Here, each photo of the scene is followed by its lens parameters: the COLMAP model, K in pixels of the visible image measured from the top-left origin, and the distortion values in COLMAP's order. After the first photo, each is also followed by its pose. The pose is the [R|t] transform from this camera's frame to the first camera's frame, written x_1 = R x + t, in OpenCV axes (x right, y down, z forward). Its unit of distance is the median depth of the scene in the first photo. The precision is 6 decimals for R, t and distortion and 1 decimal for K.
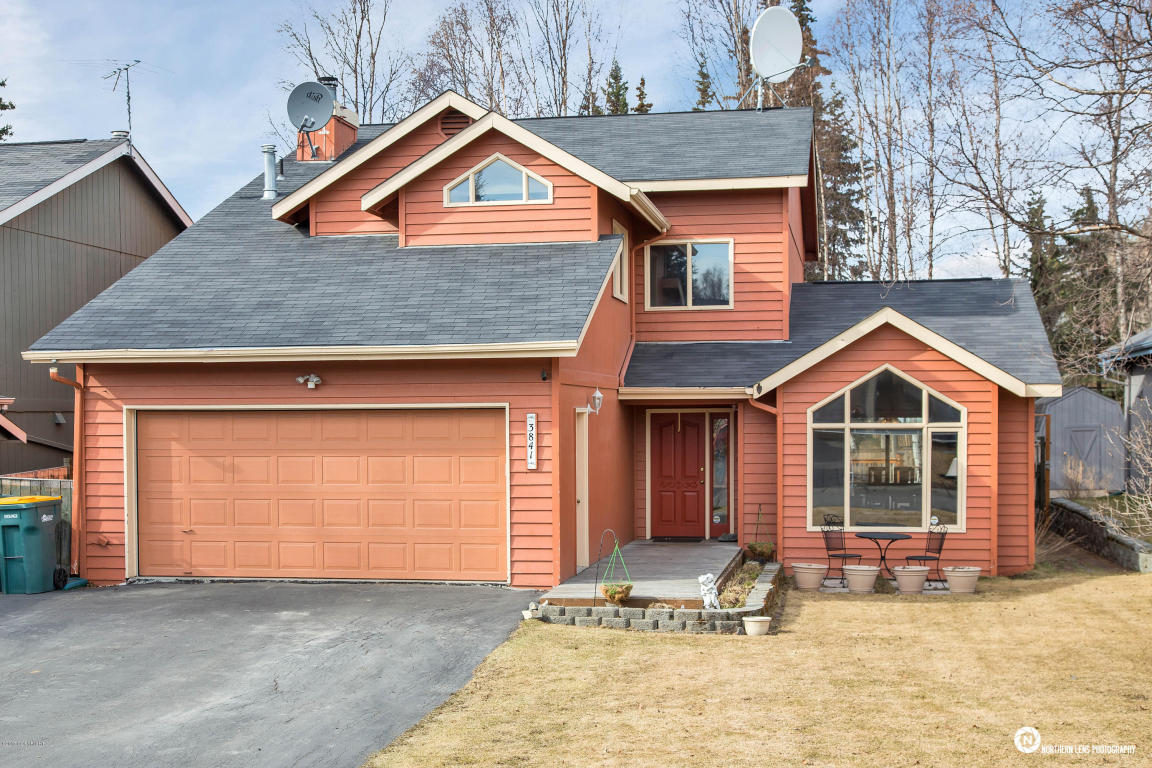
lens RADIAL K [[1597.1, 0, 563.3], [0, 1597.1, 447.2], [0, 0, 1]] dist [-0.012067, 0.000000]
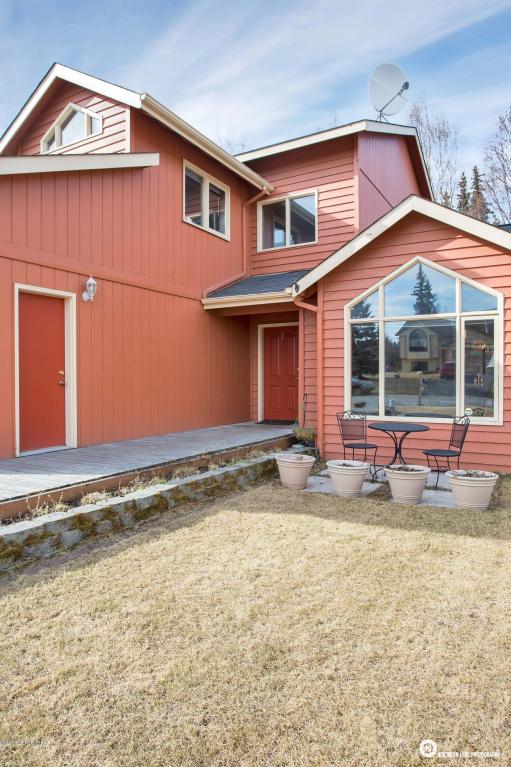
lens RADIAL K [[487.7, 0, 258.7], [0, 487.7, 377.0], [0, 0, 1]] dist [-0.041407, 0.001898]
pose [[0.943649, 0.000255, -0.330949, 0.215470], [-0.007240, 0.999776, -0.019873, 0.032557], [0.330870, 0.021149, 0.943439, 0.698064]]
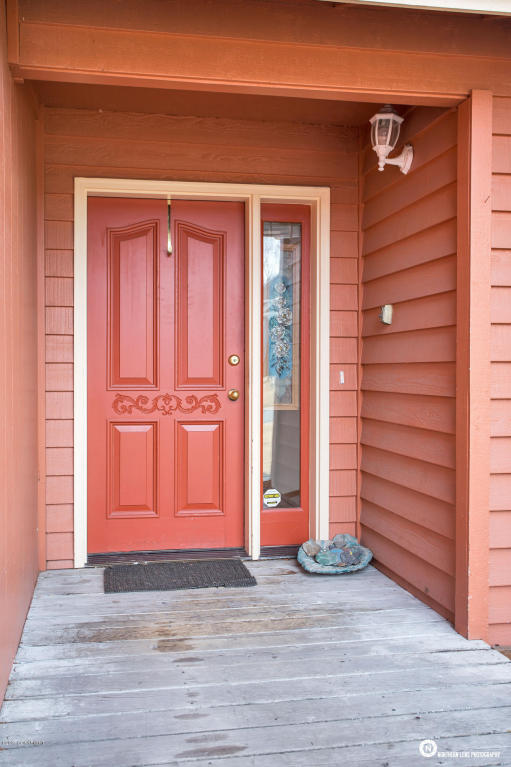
lens RADIAL K [[804.4, 0, 254.4], [0, 804.4, 382.6], [0, 0, 1]] dist [-0.012022, 0.000000]
pose [[0.937280, -0.000750, 0.348576, 0.032538], [0.005034, 0.999923, -0.011385, 0.024012], [-0.348540, 0.012425, 0.937211, 0.947097]]
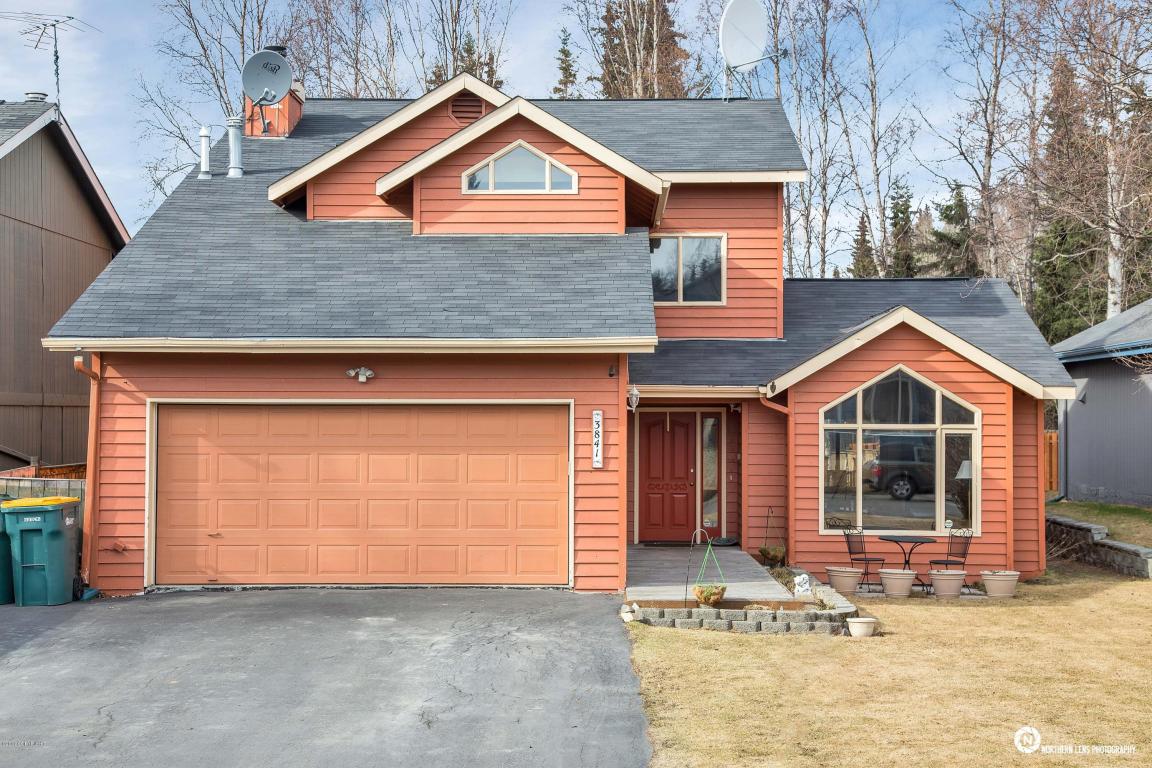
lens RADIAL K [[1764.2, 0, 572.1], [0, 1764.2, 371.7], [0, 0, 1]] dist [0.189110, 0.000000]
pose [[0.987782, 0.012439, 0.155343, -0.172344], [-0.005308, 0.998916, -0.046236, 0.004301], [-0.155750, 0.044846, 0.986778, -0.050170]]
